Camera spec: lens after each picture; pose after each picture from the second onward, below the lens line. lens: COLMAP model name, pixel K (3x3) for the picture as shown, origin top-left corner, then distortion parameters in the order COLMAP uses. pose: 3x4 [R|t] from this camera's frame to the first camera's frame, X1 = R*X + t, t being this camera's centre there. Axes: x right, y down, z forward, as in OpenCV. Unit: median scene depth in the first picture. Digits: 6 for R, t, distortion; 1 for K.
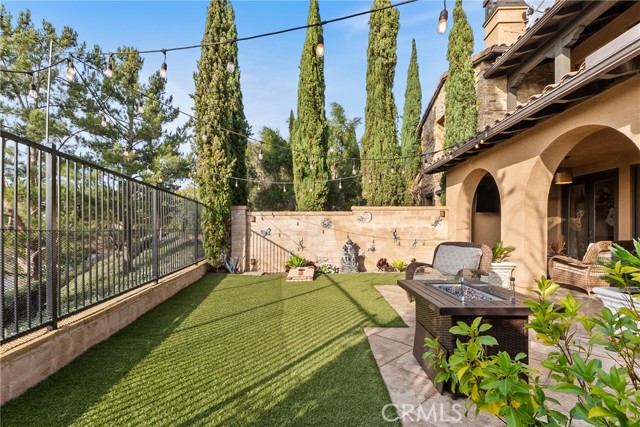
lens RADIAL K [[294.6, 0, 320.1], [0, 294.6, 230.4], [0, 0, 1]] dist [-0.003537, -0.001061]
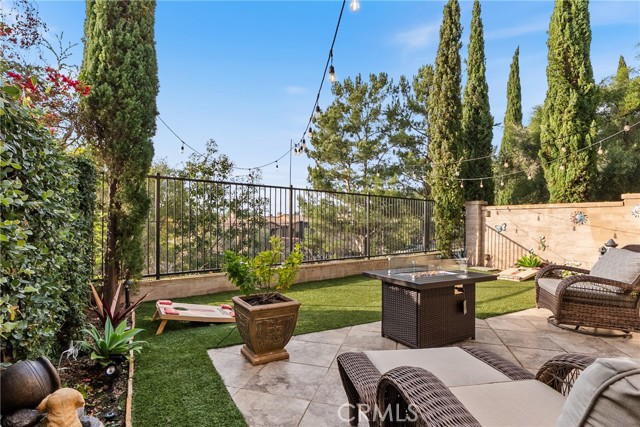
lens RADIAL K [[322.8, 0, 322.8], [0, 322.8, 228.3], [0, 0, 1]] dist [-0.000591, -0.000830]
pose [[0.534016, 0.024849, -0.845109, 0.385378], [-0.013646, 0.999691, 0.020771, -0.004551], [0.845364, 0.000440, 0.534190, -0.037679]]
